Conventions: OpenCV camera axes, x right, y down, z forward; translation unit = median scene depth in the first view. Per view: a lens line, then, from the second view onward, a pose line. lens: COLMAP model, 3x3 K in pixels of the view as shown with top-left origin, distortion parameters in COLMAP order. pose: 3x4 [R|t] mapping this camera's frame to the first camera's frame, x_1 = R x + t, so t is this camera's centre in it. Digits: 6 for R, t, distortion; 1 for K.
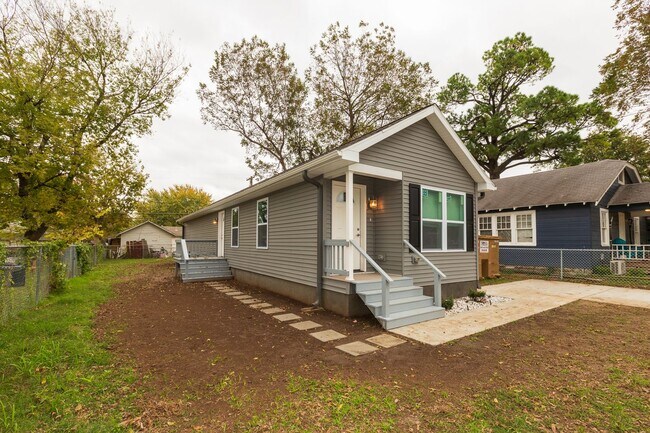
lens RADIAL K [[295.0, 0, 322.8], [0, 295.0, 228.5], [0, 0, 1]] dist [-0.002864, 0.000148]
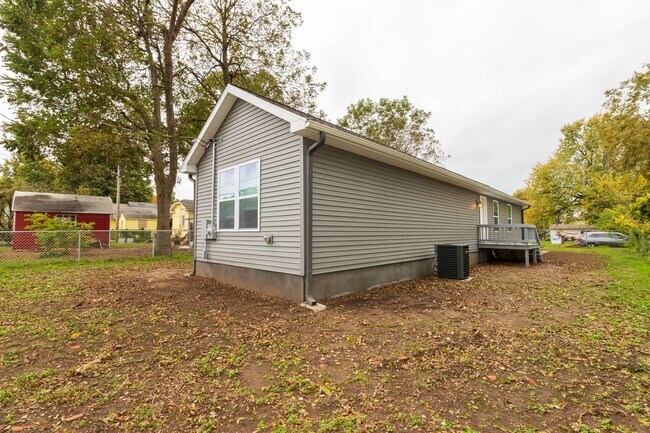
lens RADIAL K [[297.2, 0, 325.0], [0, 297.2, 216.5], [0, 0, 1]] dist [-0.001855, -0.001452]
pose [[0.224263, -0.059098, -0.972735, 0.612810], [0.047237, 0.997645, -0.049721, 0.040548], [0.973383, -0.034798, 0.226527, 0.464252]]
